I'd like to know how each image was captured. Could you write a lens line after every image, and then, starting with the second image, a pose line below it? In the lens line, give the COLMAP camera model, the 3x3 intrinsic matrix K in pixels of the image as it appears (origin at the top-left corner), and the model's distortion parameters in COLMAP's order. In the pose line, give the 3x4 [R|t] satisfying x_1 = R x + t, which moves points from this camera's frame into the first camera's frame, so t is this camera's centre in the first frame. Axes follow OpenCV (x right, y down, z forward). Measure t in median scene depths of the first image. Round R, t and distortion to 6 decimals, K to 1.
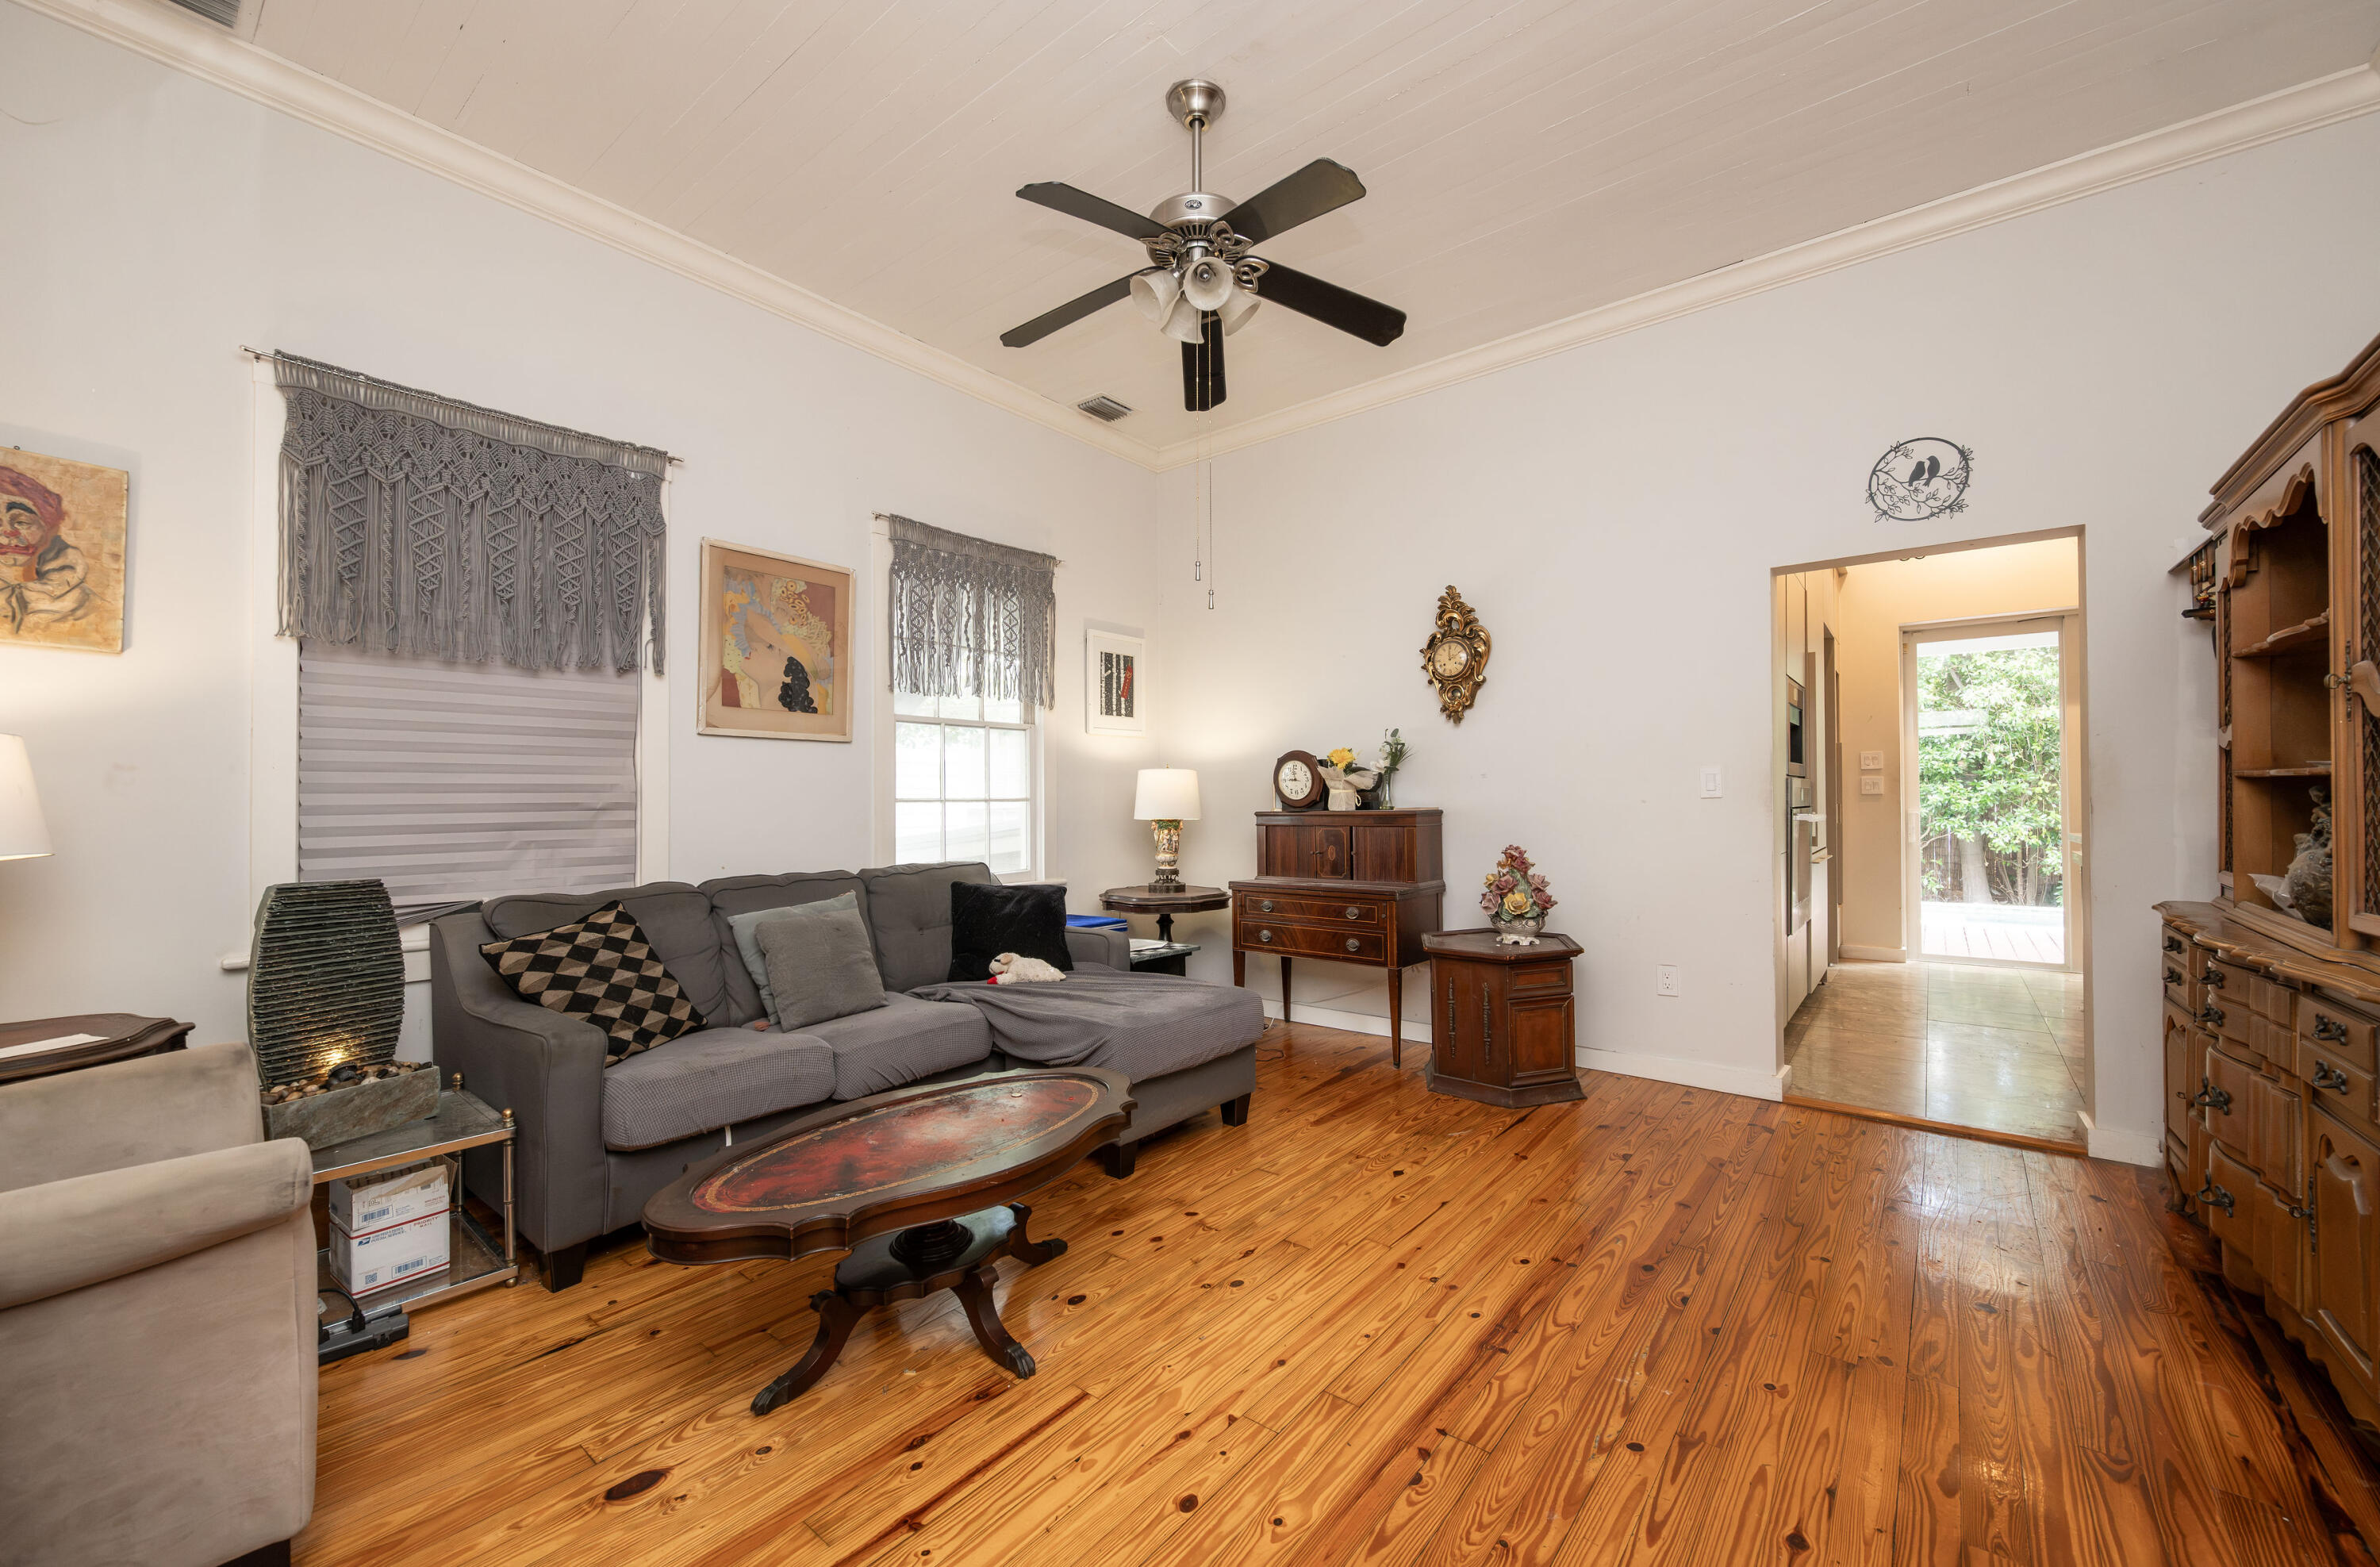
lens RADIAL K [[935.1, 0, 1198.1], [0, 935.1, 787.2], [0, 0, 1]] dist [-0.001567, -0.000119]
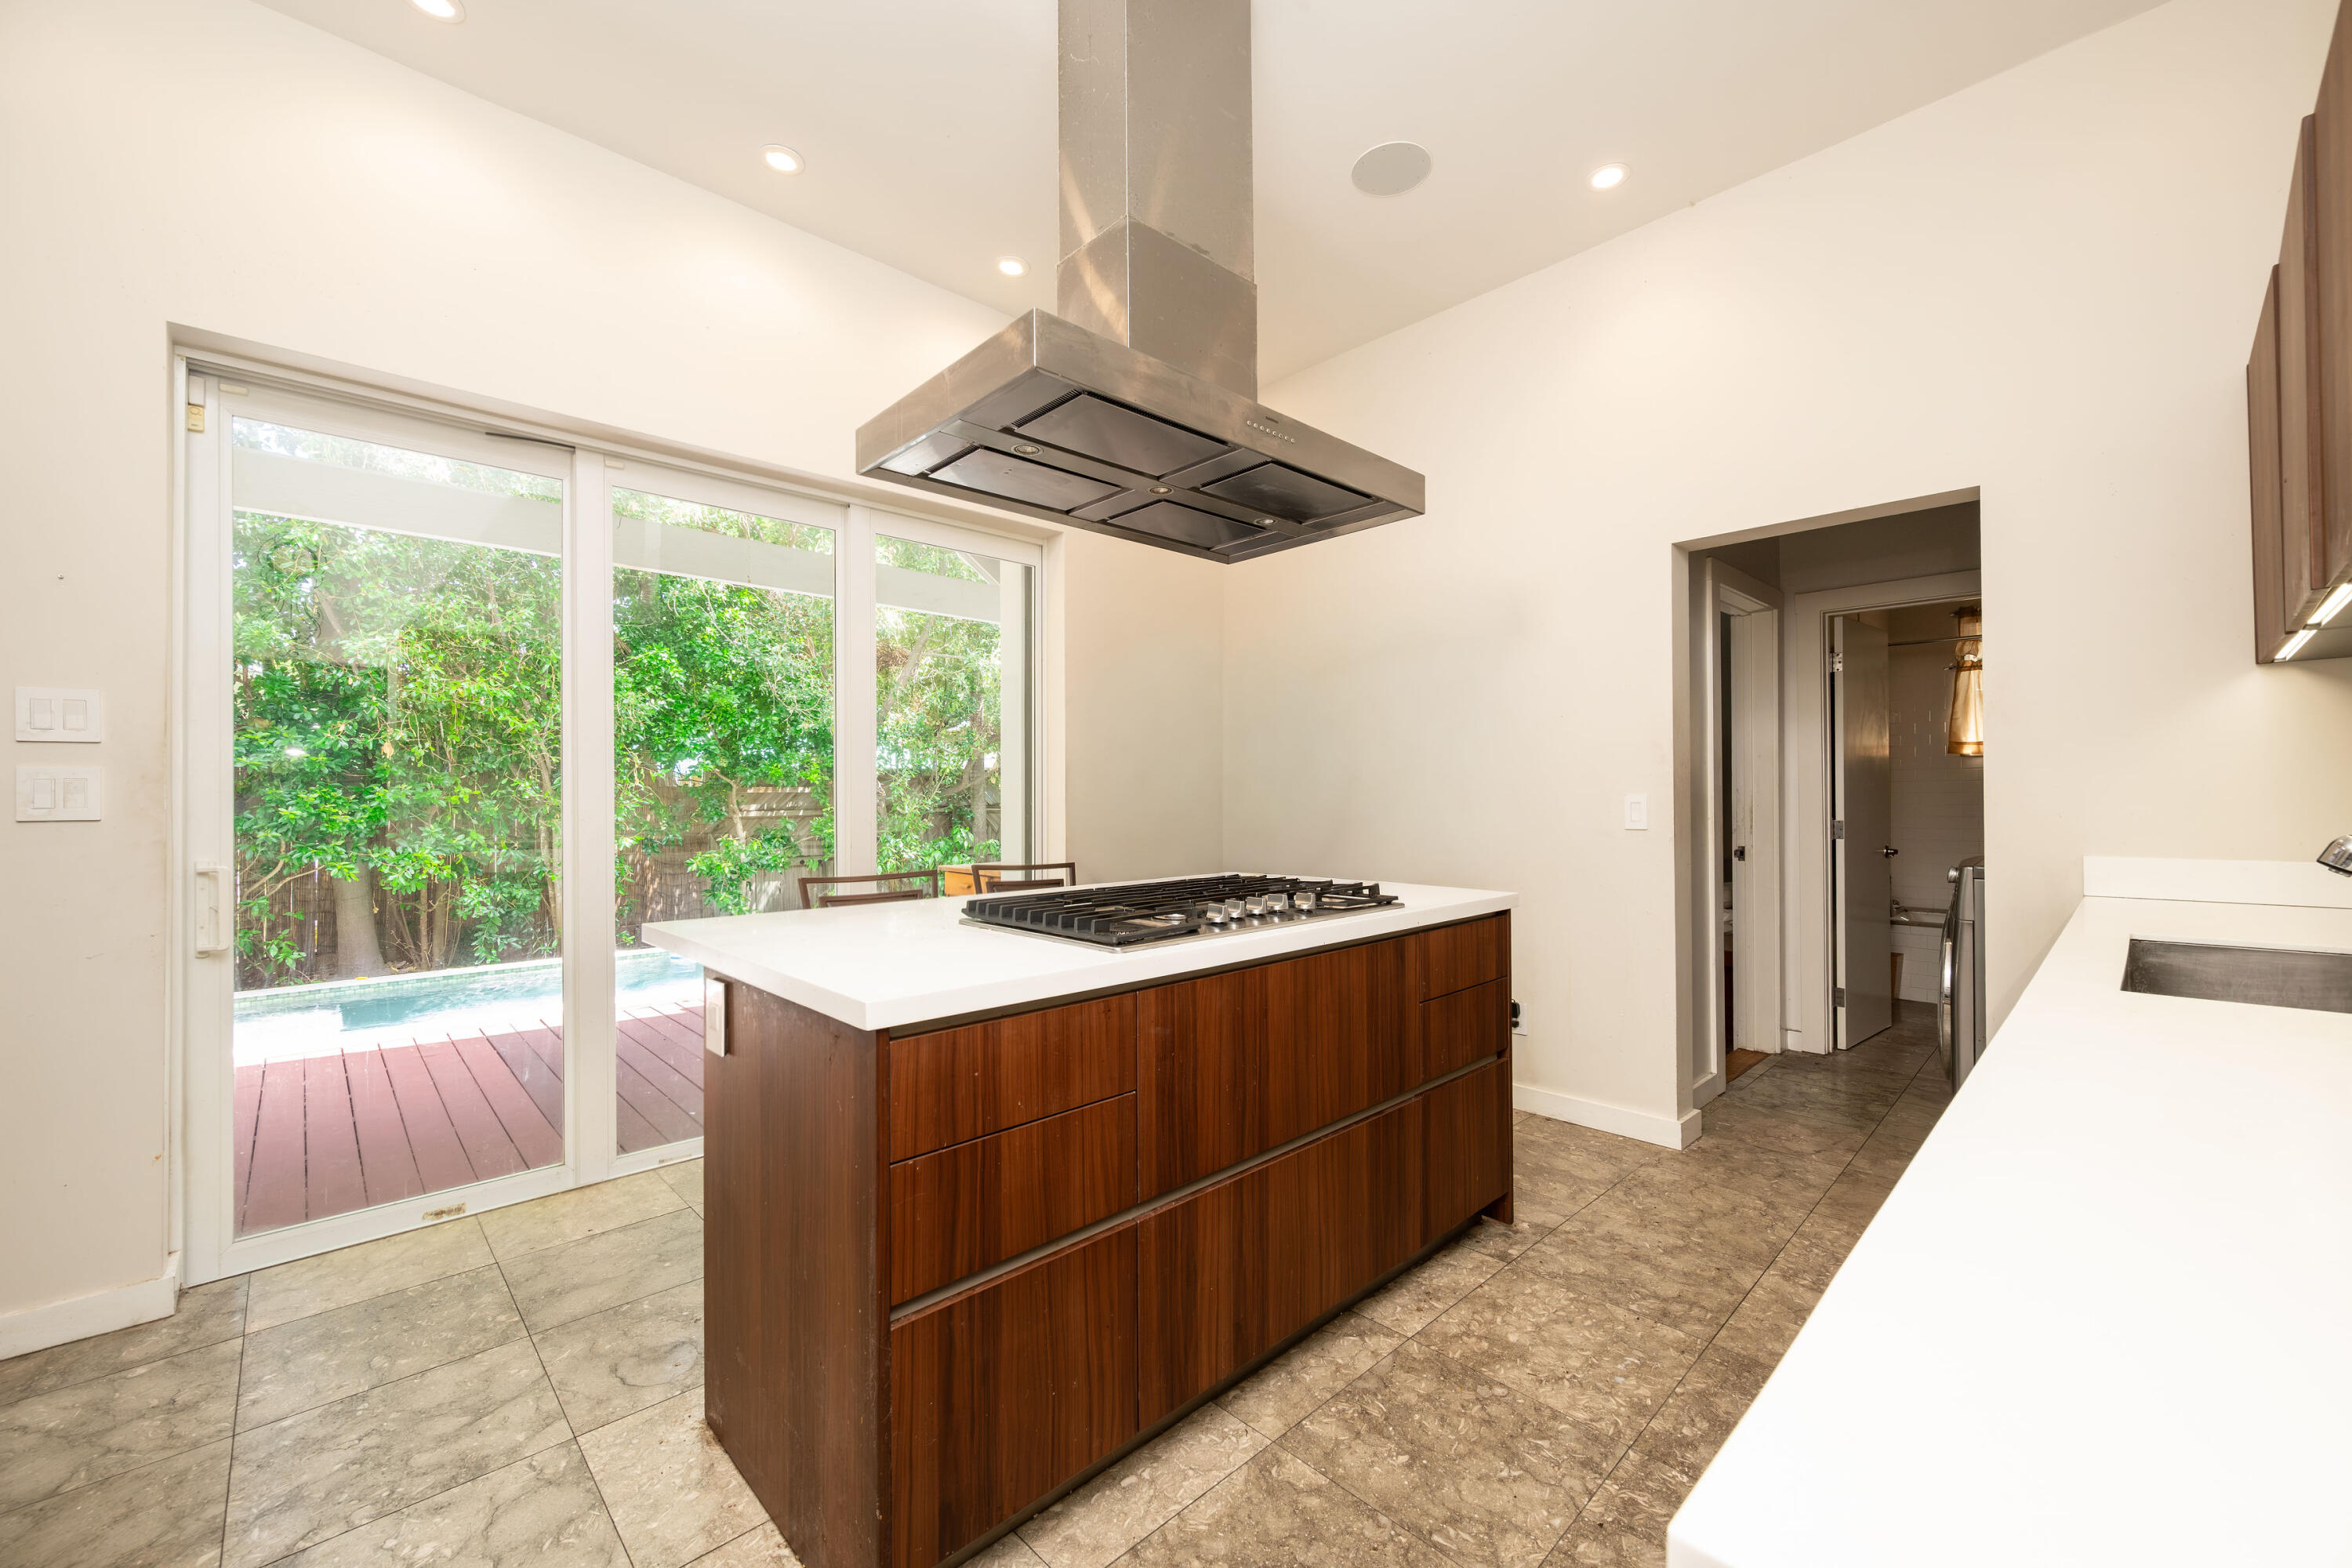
lens RADIAL K [[919.4, 0, 1178.1], [0, 919.4, 782.7], [0, 0, 1]] dist [-0.003077, 0.000677]
pose [[0.138894, 0.017211, 0.990158, 0.299460], [-0.005131, 0.999848, -0.016660, -0.000803], [-0.990294, -0.002766, 0.138962, 0.373363]]
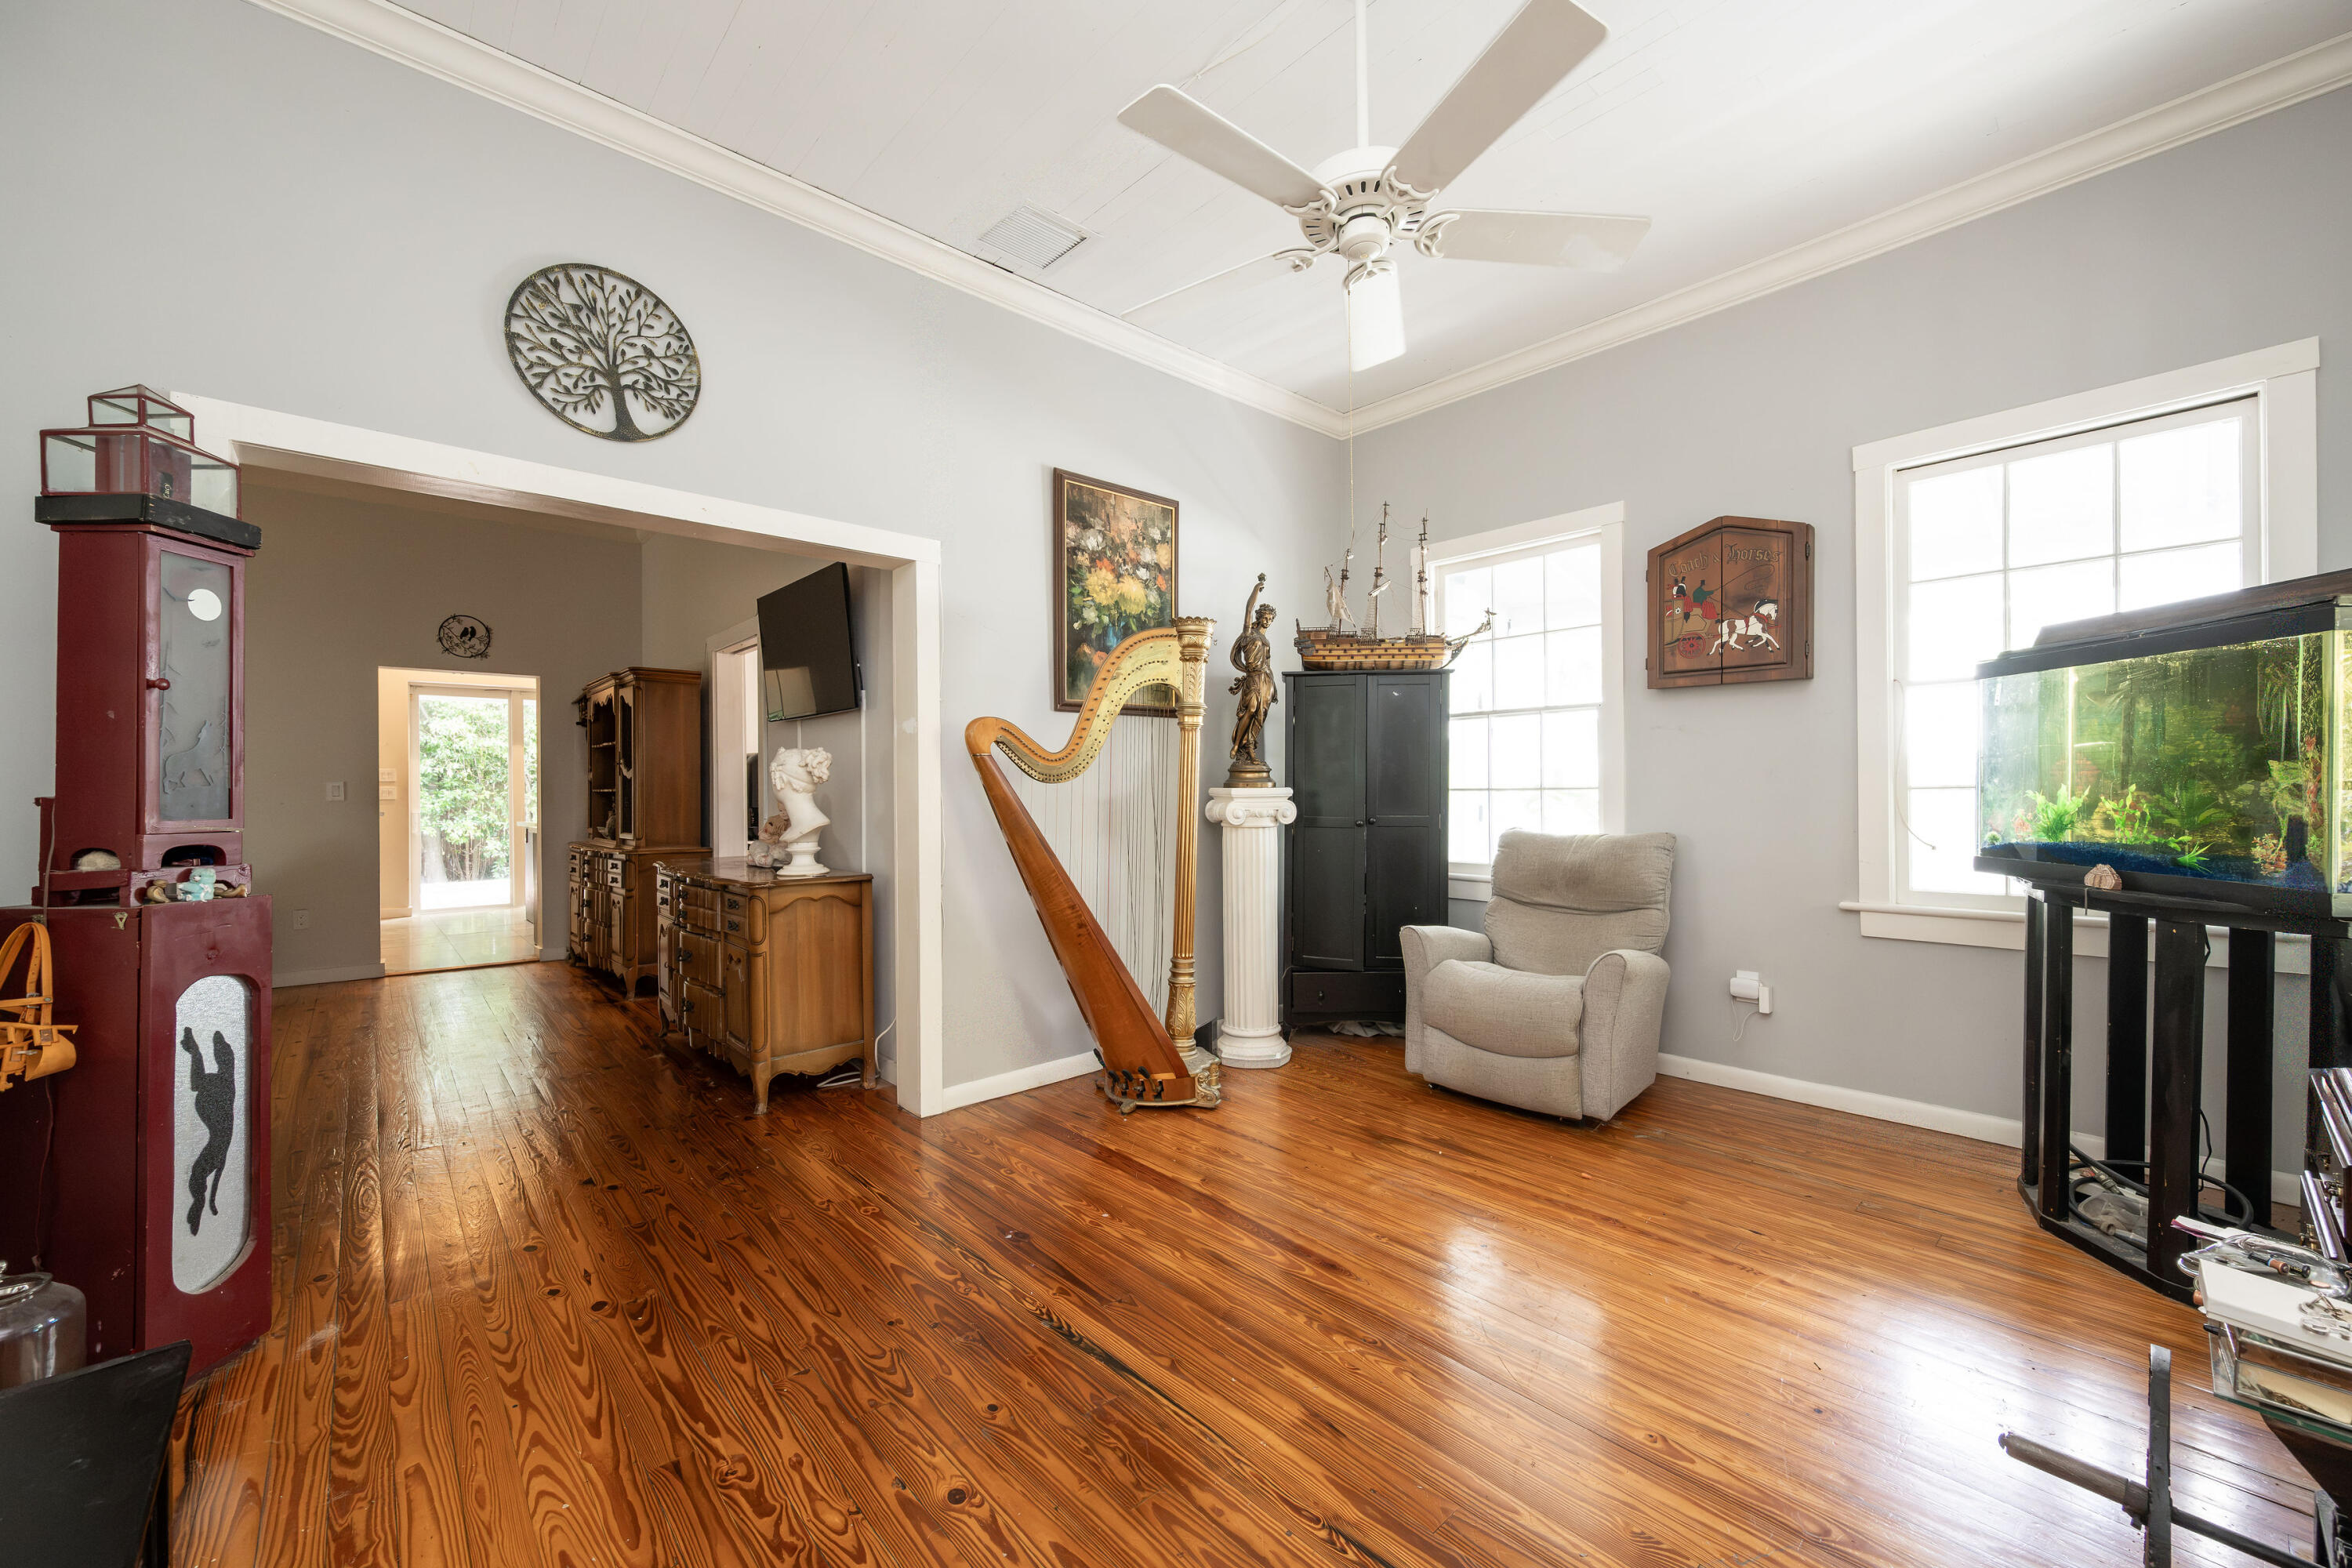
lens RADIAL K [[919.4, 0, 1181.9], [0, 919.4, 794.3], [0, 0, 1]] dist [-0.003077, 0.000677]
pose [[0.164398, 0.006585, 0.986372, -0.274658], [-0.005913, 0.999966, -0.005690, 0.000540], [-0.986376, -0.004897, 0.164431, -0.249875]]
